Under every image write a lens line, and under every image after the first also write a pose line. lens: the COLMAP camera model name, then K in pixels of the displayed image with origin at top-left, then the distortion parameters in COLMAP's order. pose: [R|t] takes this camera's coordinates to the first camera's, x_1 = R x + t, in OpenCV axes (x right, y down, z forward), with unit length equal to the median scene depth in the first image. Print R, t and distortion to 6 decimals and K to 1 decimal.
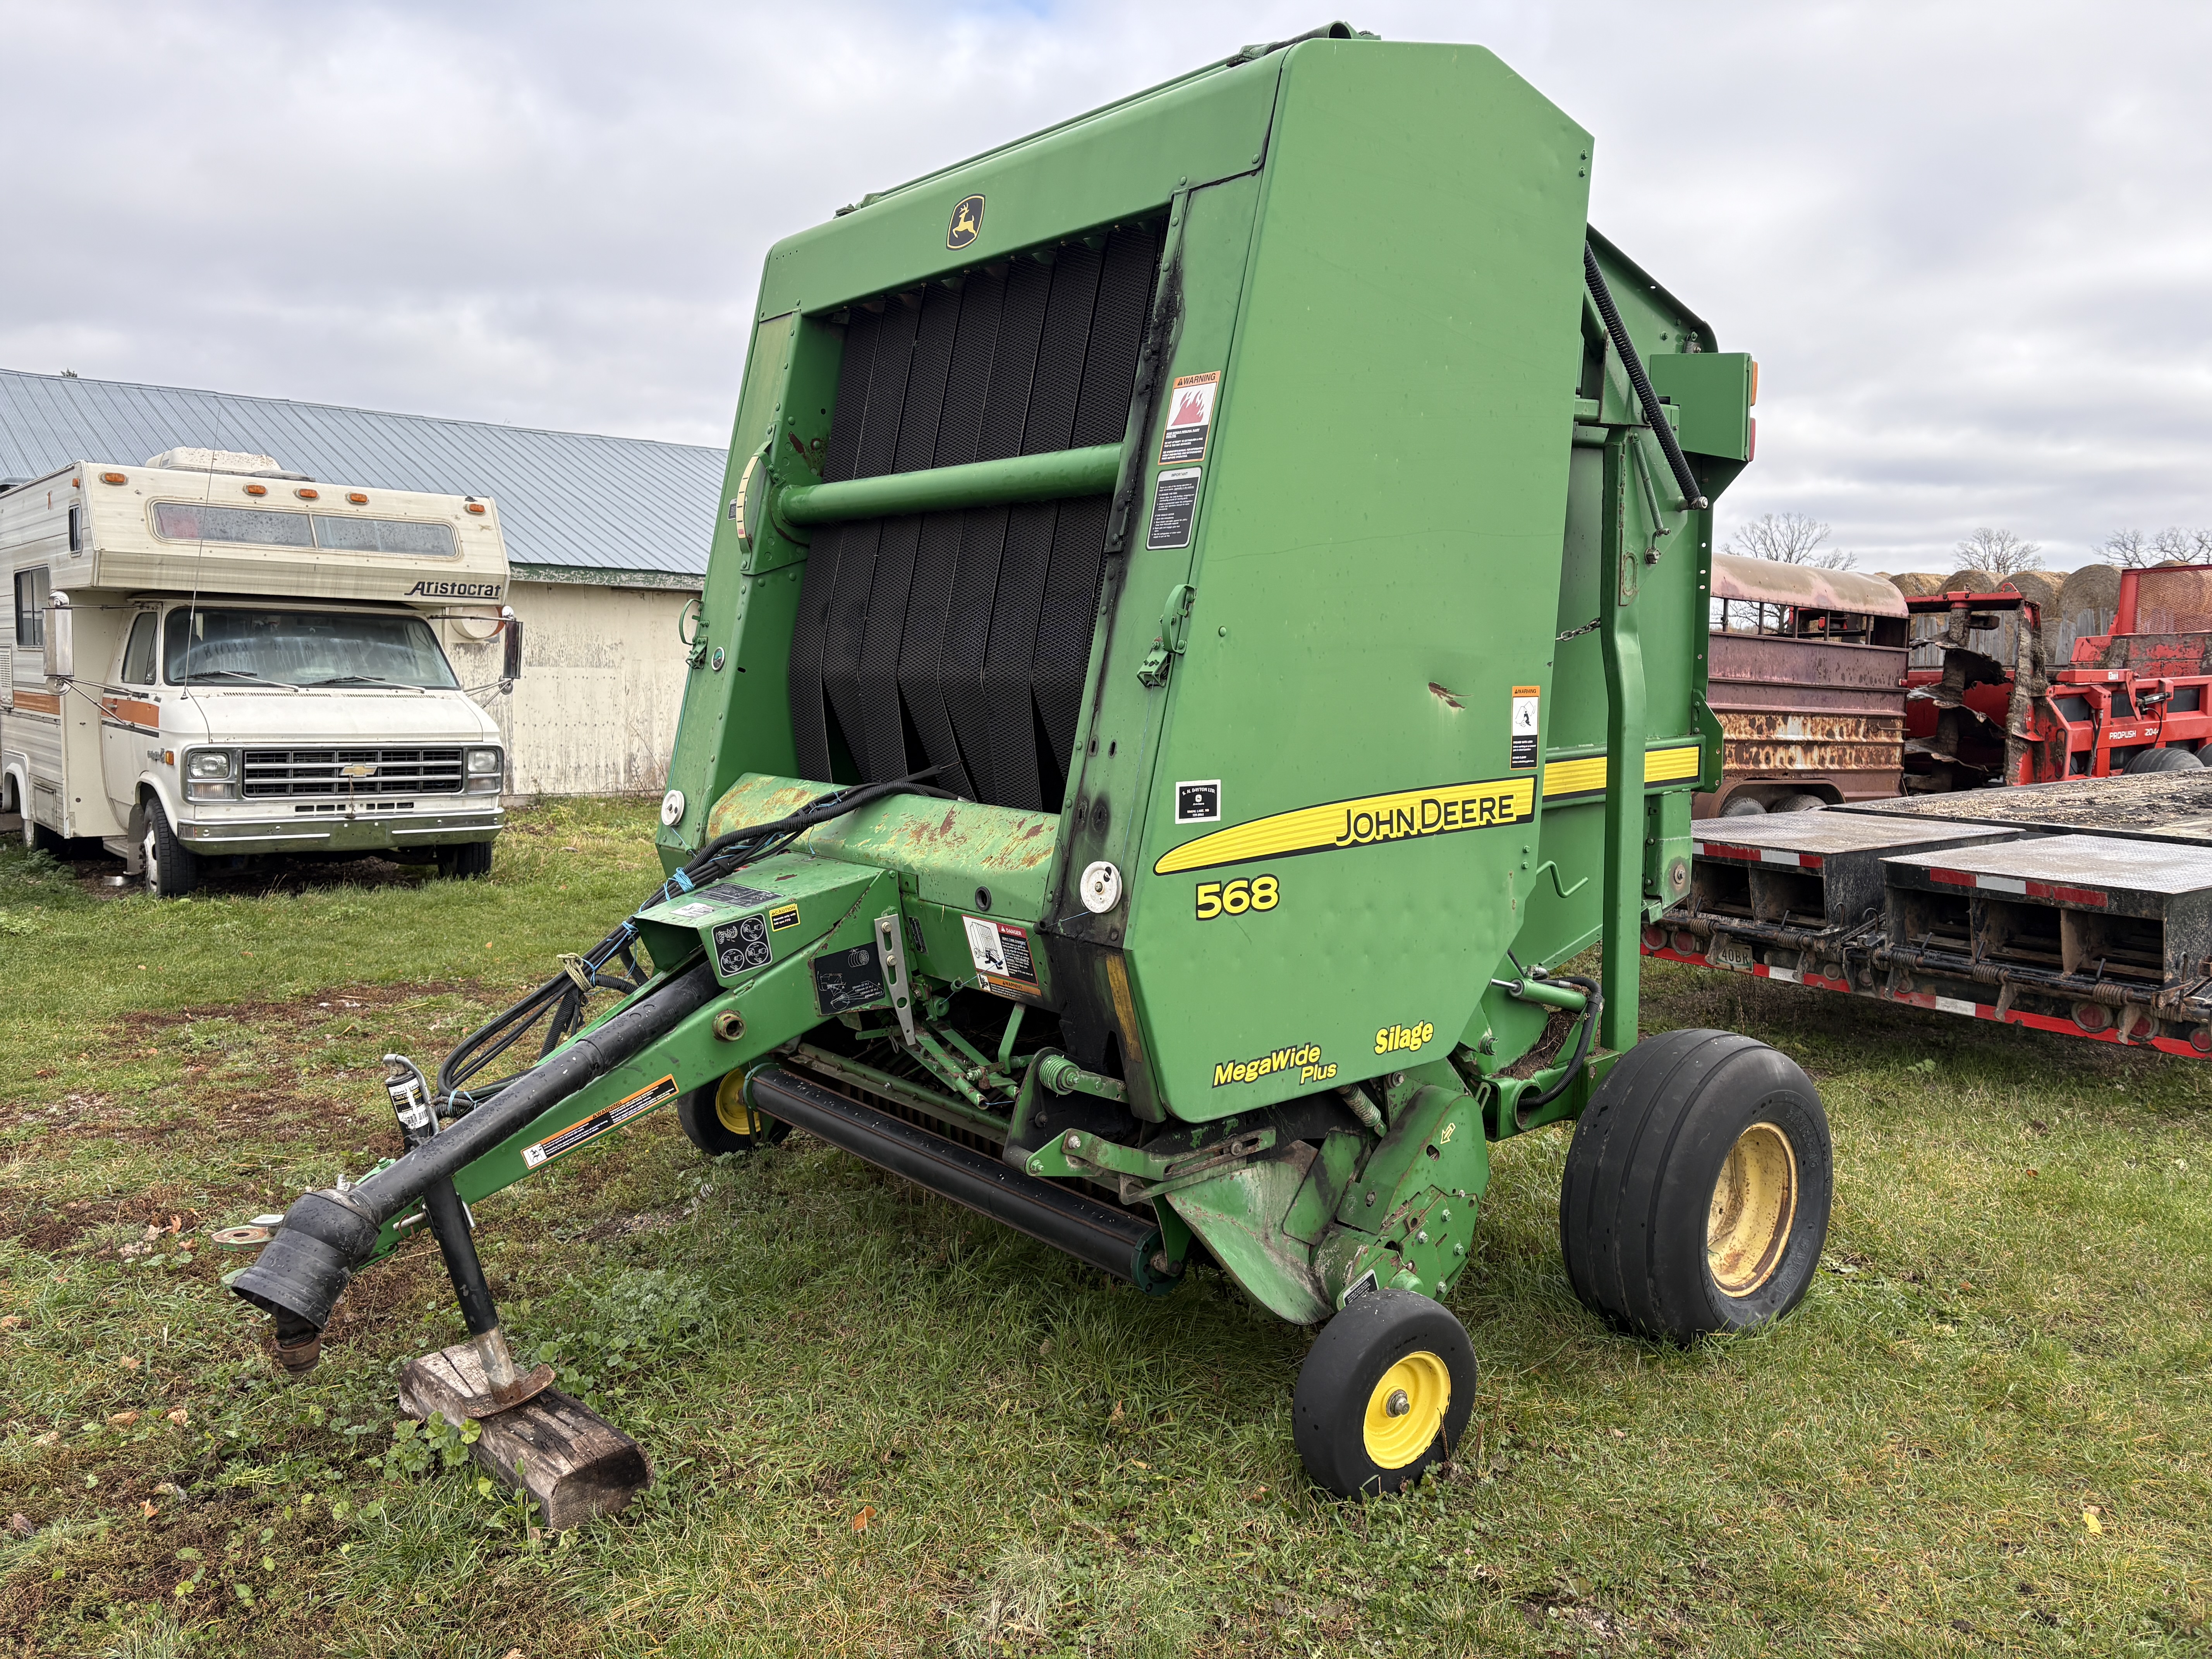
lens RADIAL K [[1689.3, 0, 1101.8], [0, 1689.3, 822.8], [0, 0, 1]] dist [0.055875, -0.063056]
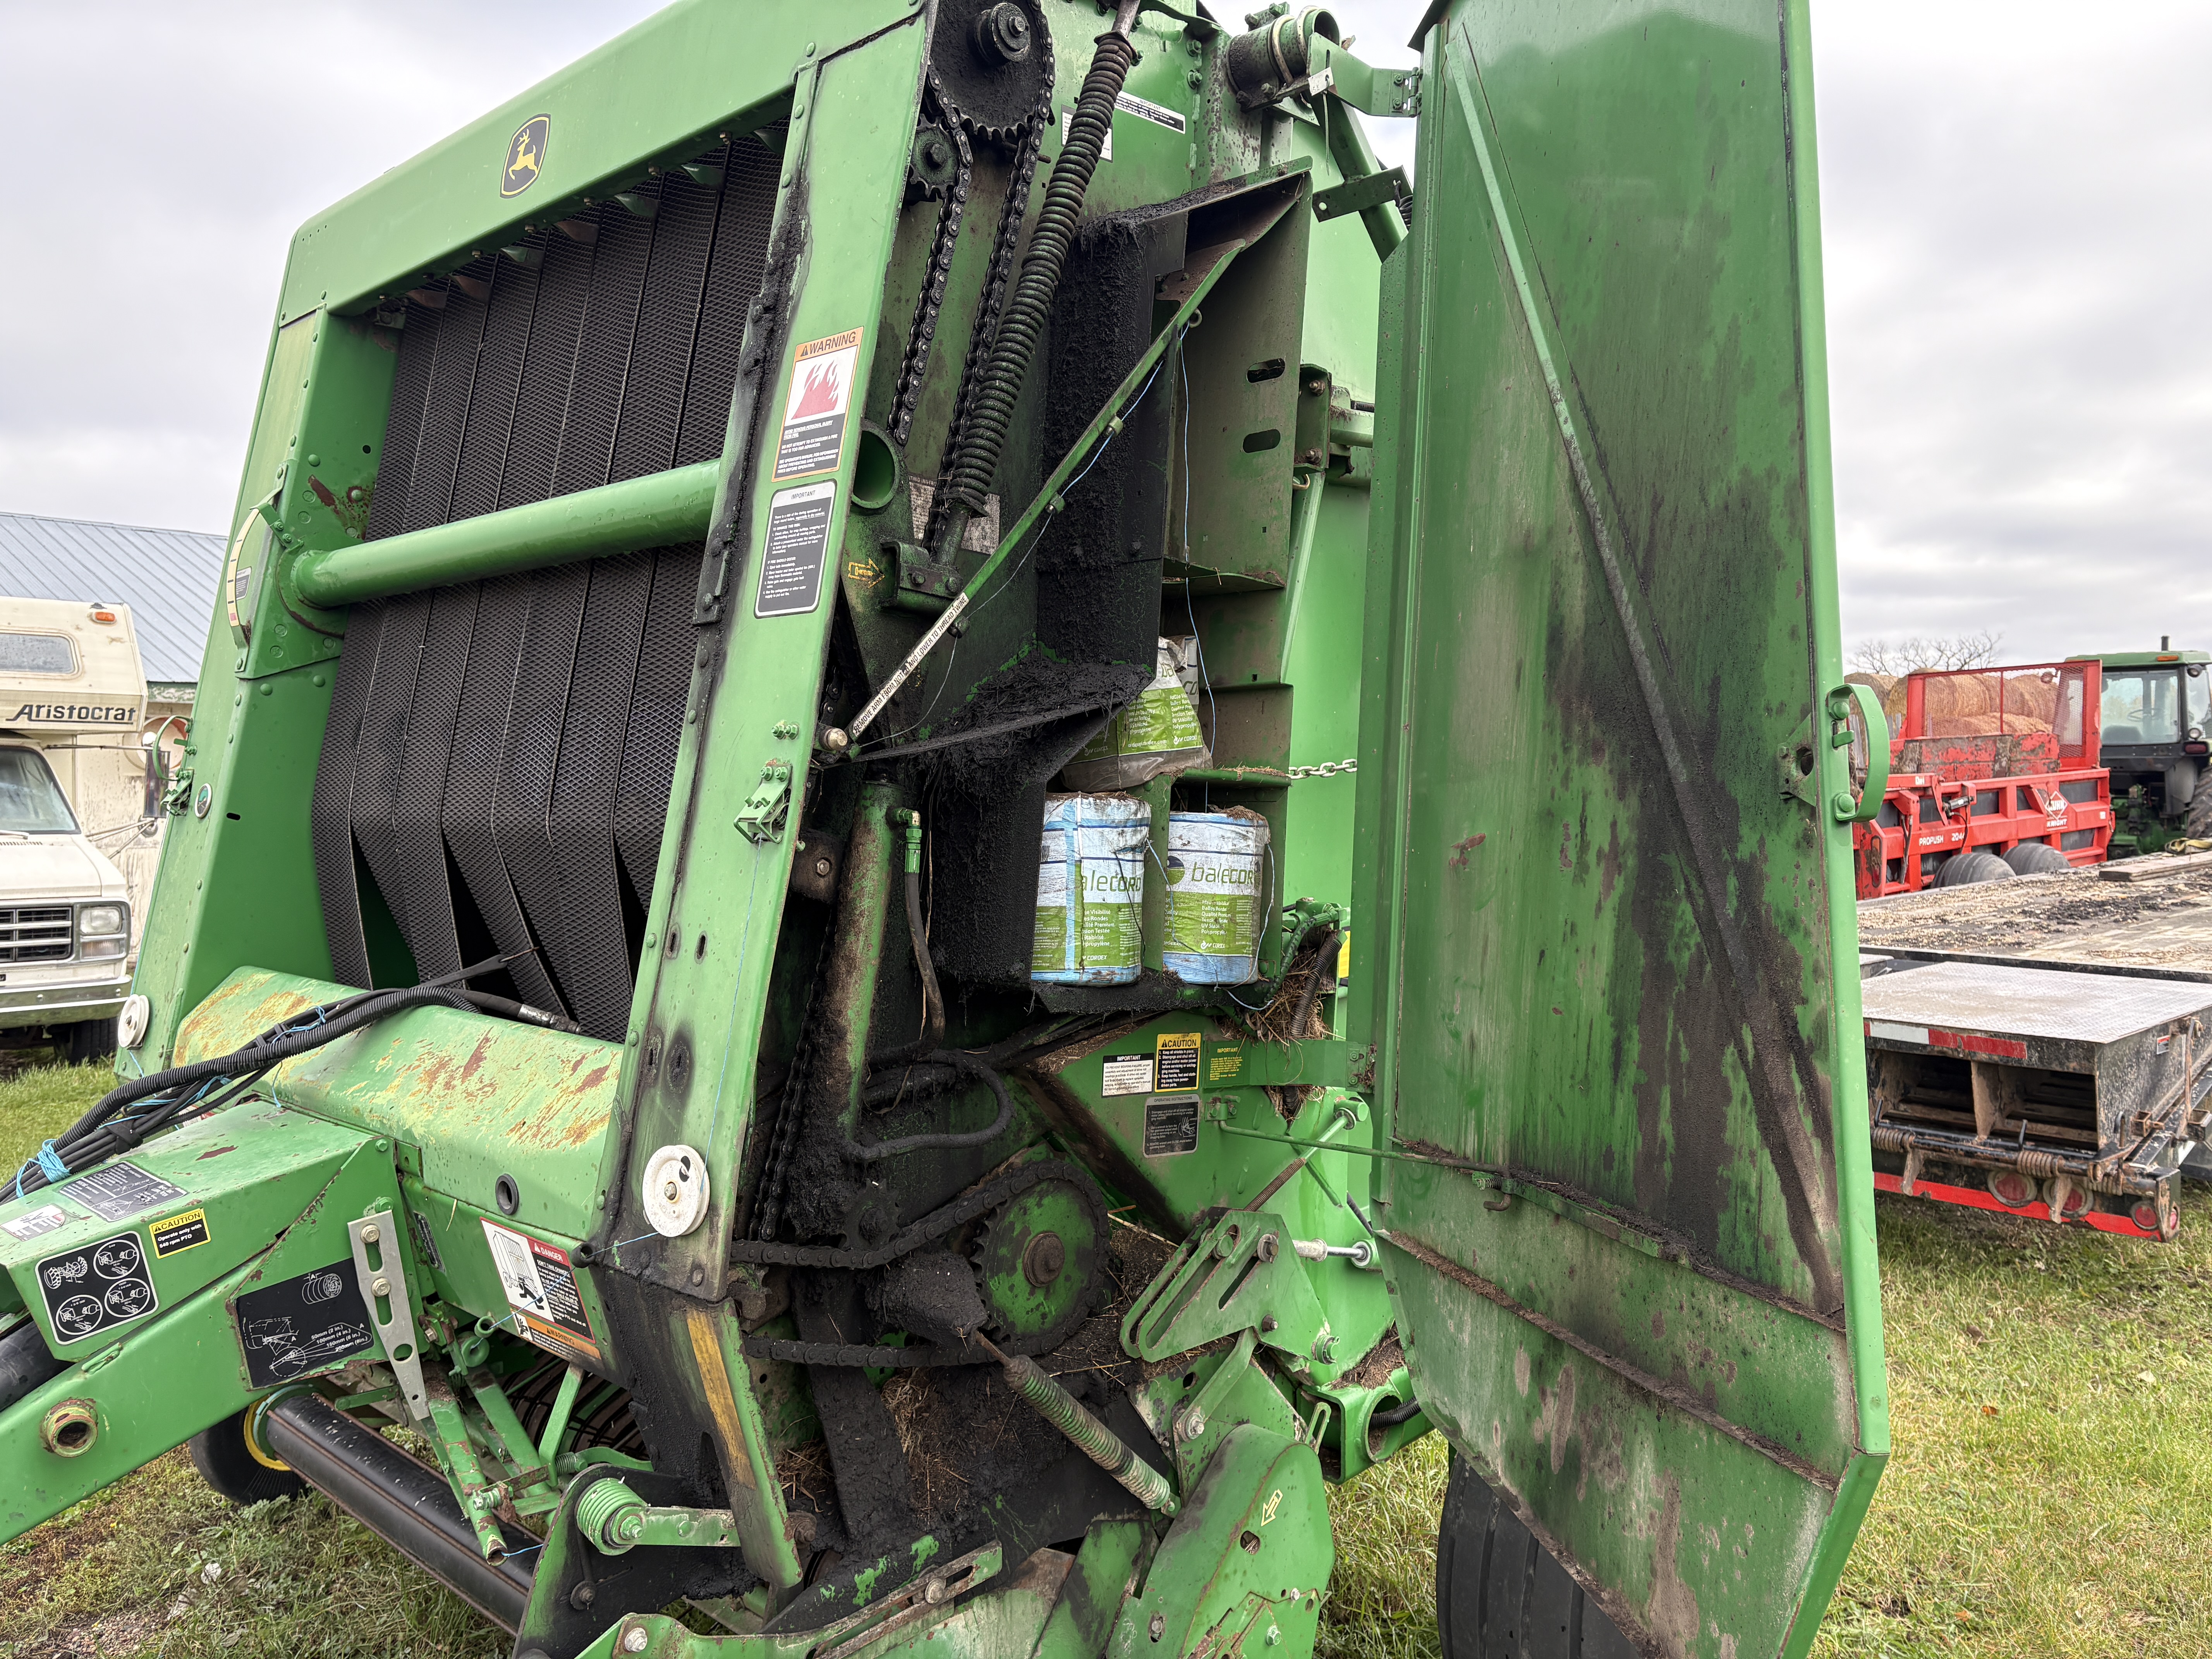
lens RADIAL K [[1678.0, 0, 1119.8], [0, 1678.0, 826.1], [0, 0, 1]] dist [0.066408, -0.079676]
pose [[0.992320, -0.021760, 0.121771, 0.071167], [0.029788, 0.997473, -0.064496, -0.038243], [-0.120060, 0.067628, 0.990461, 0.338553]]
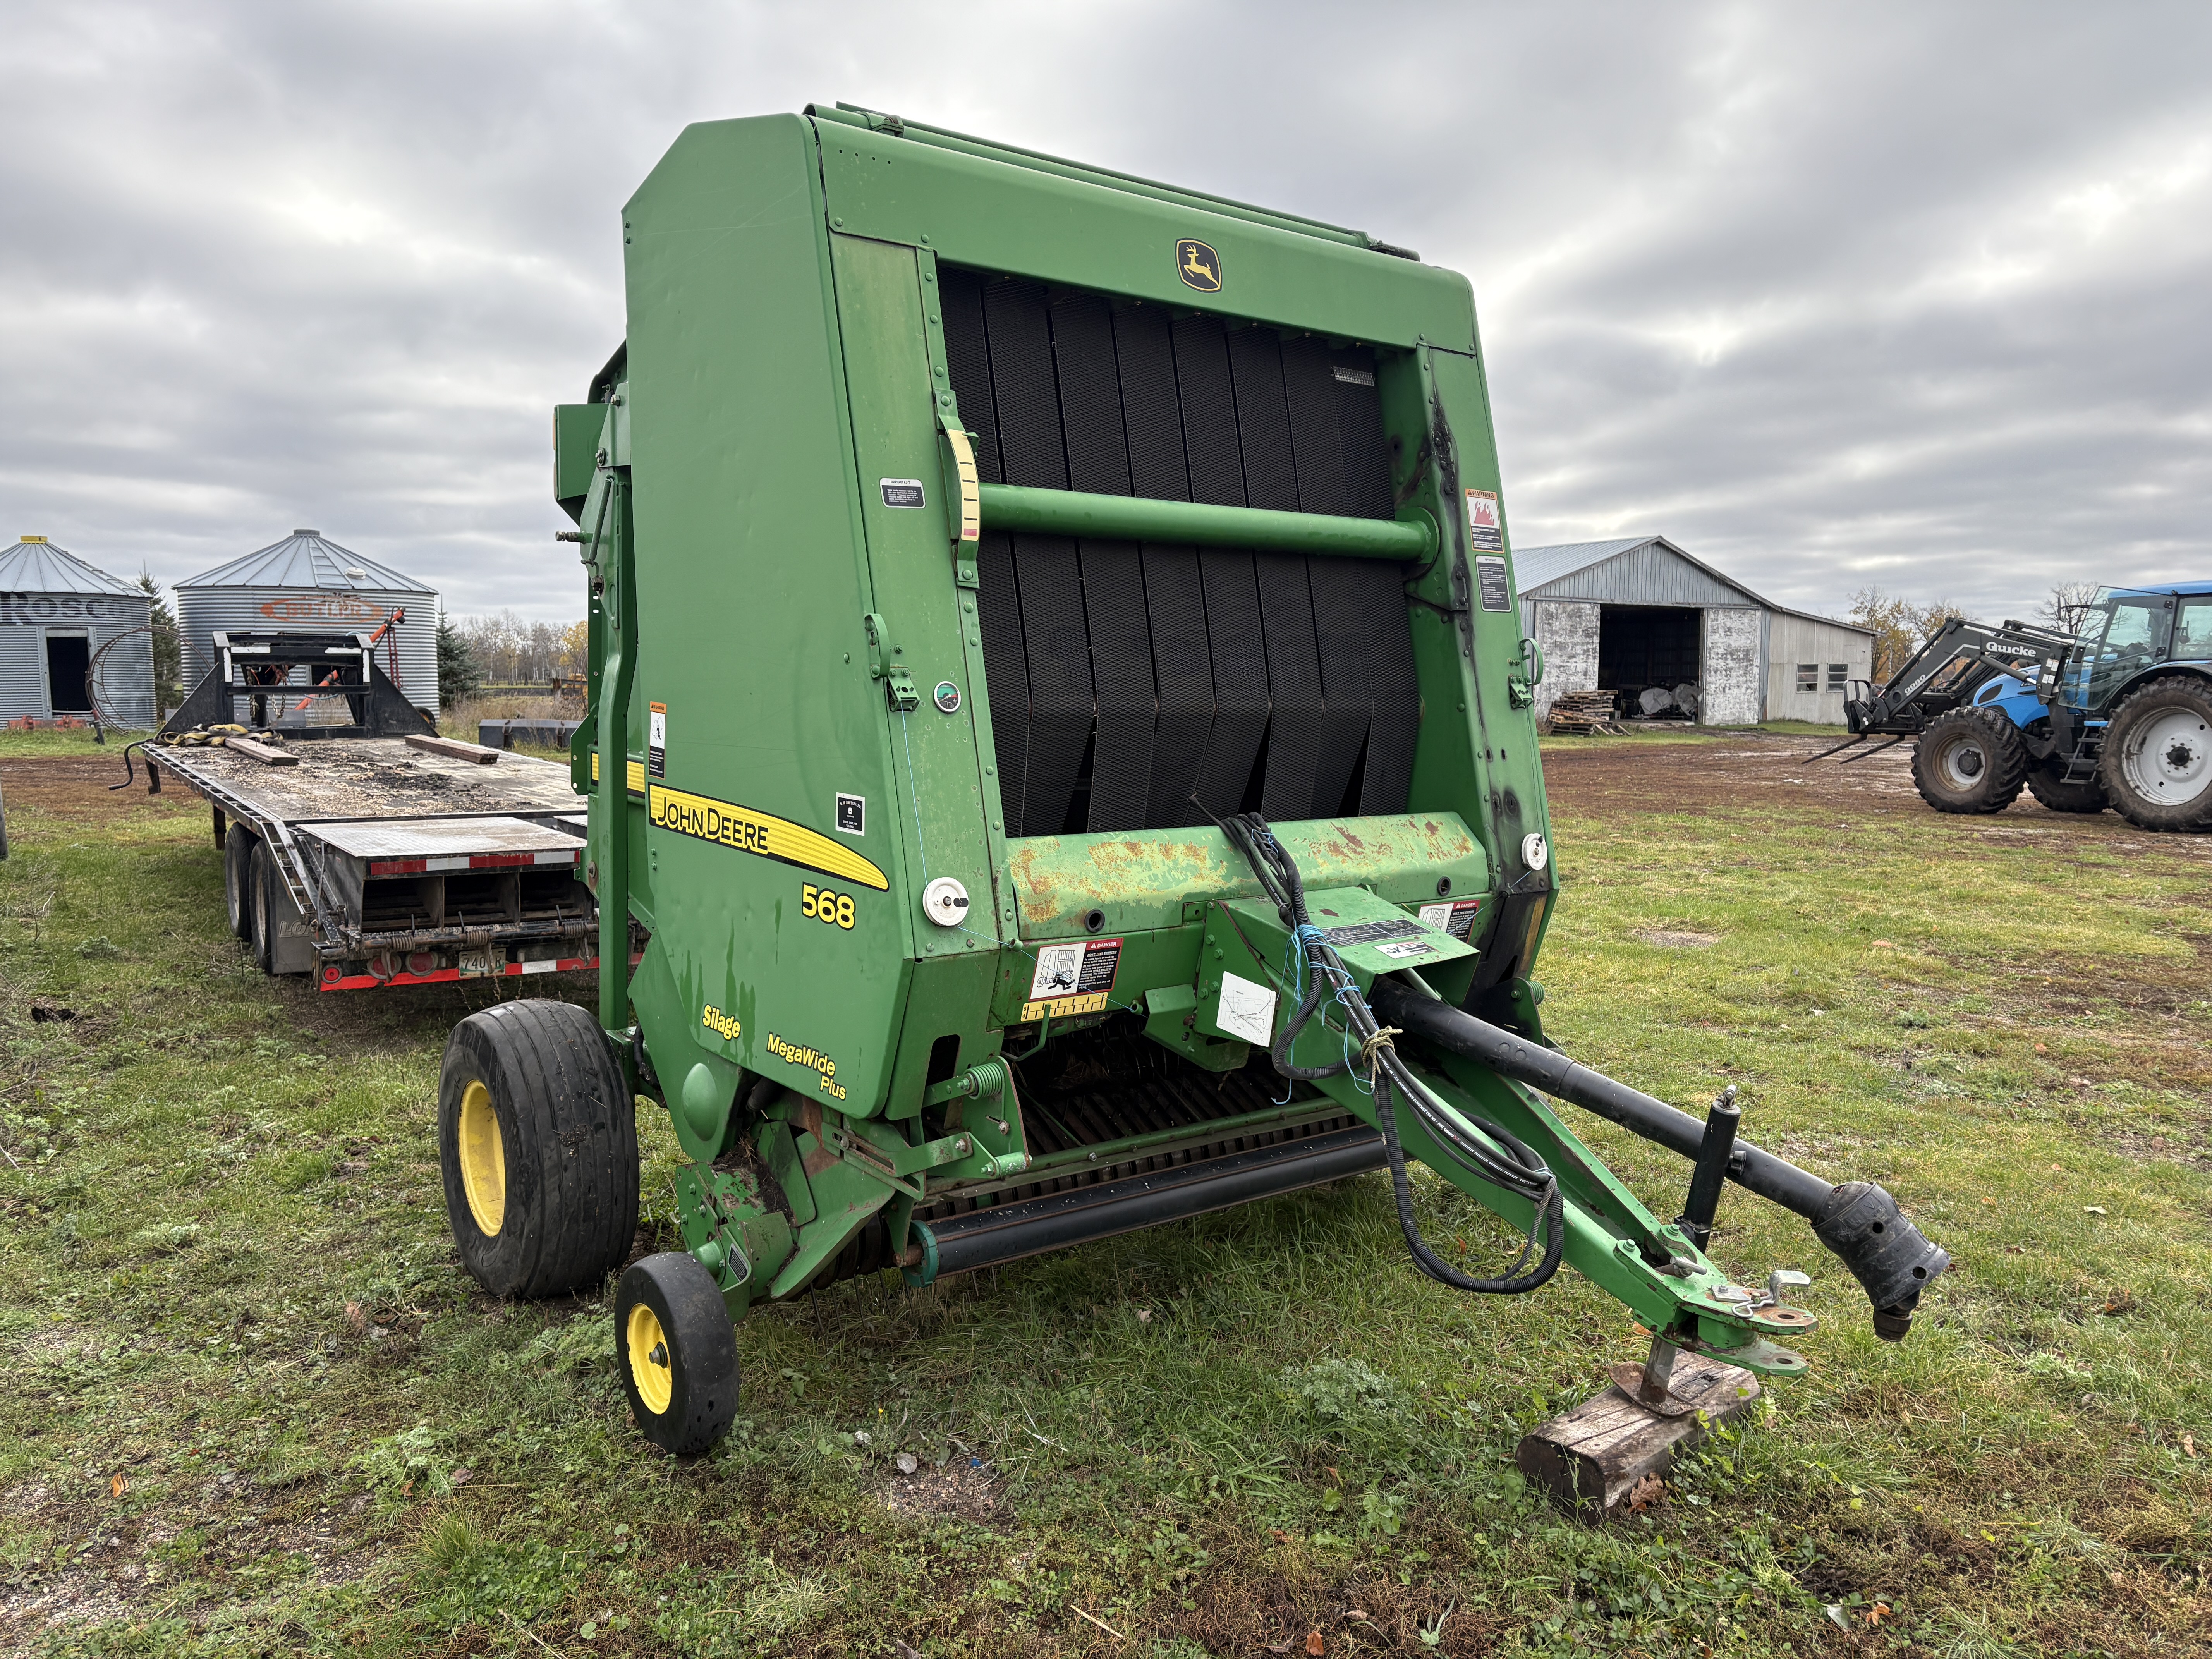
lens RADIAL K [[1663.6, 0, 1106.0], [0, 1663.6, 829.5], [0, 0, 1]] dist [0.074892, -0.084214]
pose [[0.017568, -0.099695, 0.994863, -1.191521], [0.089870, 0.991146, 0.097736, -0.127428], [-0.995799, 0.087691, 0.026372, 1.124829]]
